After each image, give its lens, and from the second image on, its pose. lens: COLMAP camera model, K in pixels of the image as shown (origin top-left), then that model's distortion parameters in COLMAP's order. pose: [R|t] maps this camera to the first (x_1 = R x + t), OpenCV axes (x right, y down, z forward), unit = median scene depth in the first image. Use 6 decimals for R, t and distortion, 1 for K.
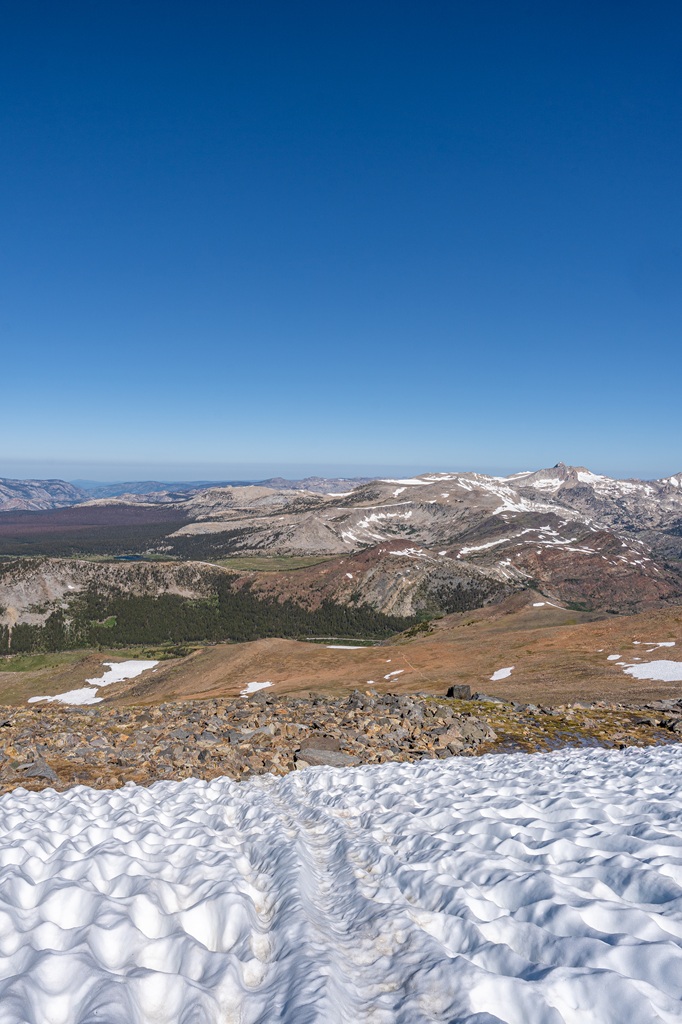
lens RADIAL K [[739.8, 0, 341.0], [0, 739.8, 512.0], [0, 0, 1]] dist [-0.004942, -0.001119]
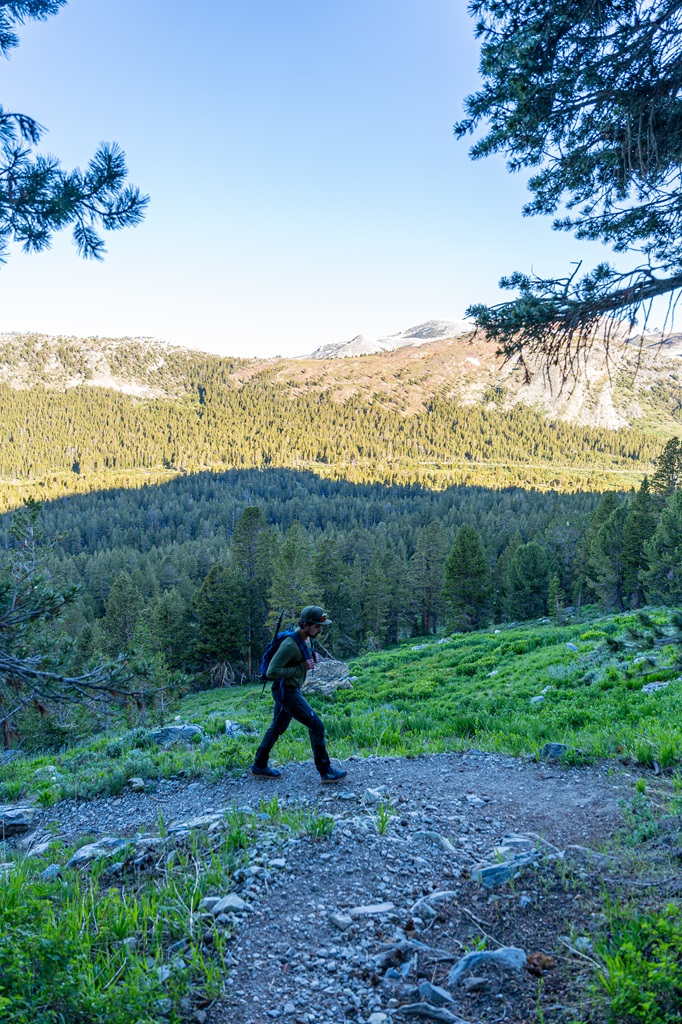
lens RADIAL K [[744.1, 0, 341.0], [0, 744.1, 512.0], [0, 0, 1]] dist [-0.002278, -0.000288]
pose [[0.999549, -0.018975, -0.023269, -0.045080], [0.021462, 0.993504, 0.111751, 0.088204], [0.020998, -0.112200, 0.993464, 0.345559]]
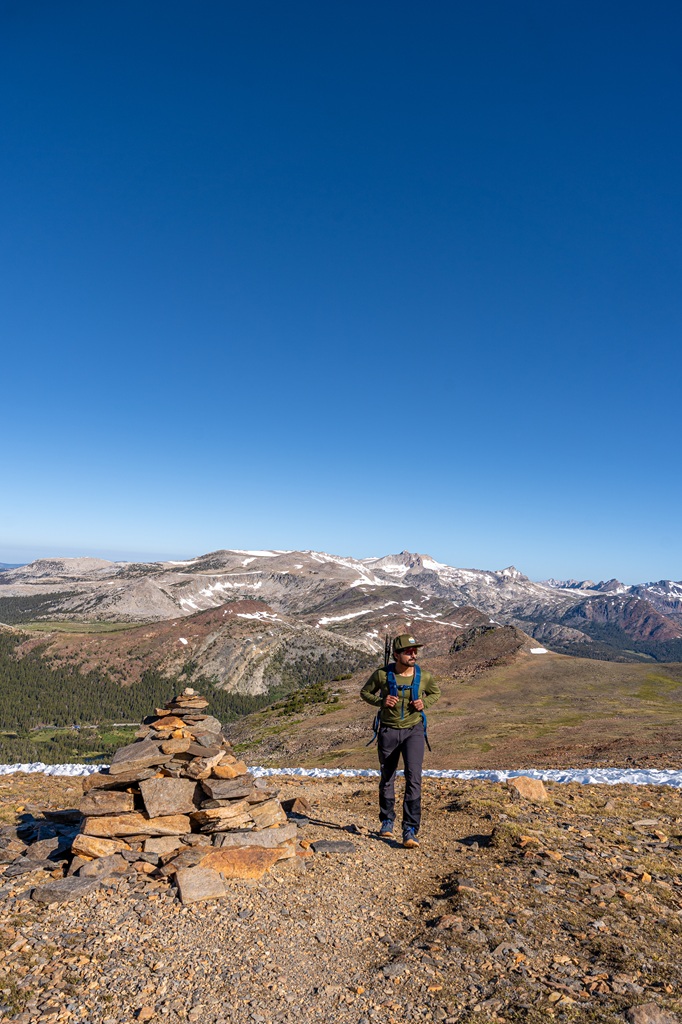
lens RADIAL K [[699.0, 0, 341.0], [0, 699.0, 512.0], [0, 0, 1]] dist [-0.006481, -0.001267]
pose [[0.975929, 0.063241, 0.208717, 0.007748], [-0.035643, 0.990417, -0.133433, 0.030566], [-0.215155, 0.122782, 0.968831, 0.168710]]
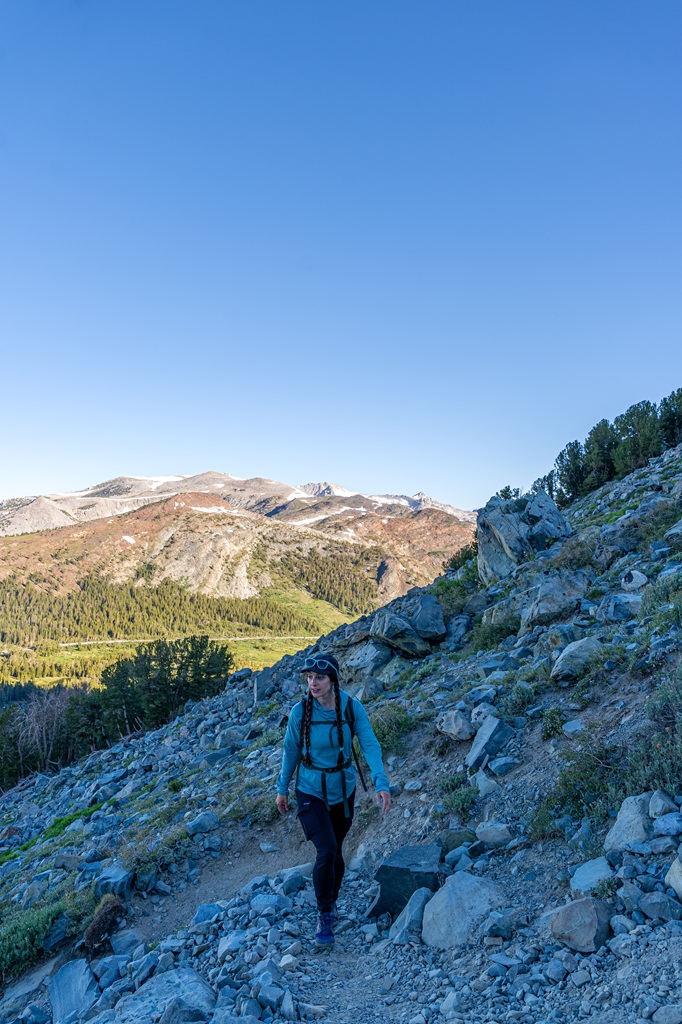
lens RADIAL K [[716.0, 0, 341.0], [0, 716.0, 512.0], [0, 0, 1]] dist [-0.001566, 0.000343]
pose [[0.928920, -0.020258, 0.369725, -0.026314], [0.046206, 0.997039, -0.061460, 0.072864], [-0.367385, 0.074175, 0.927106, 0.307453]]
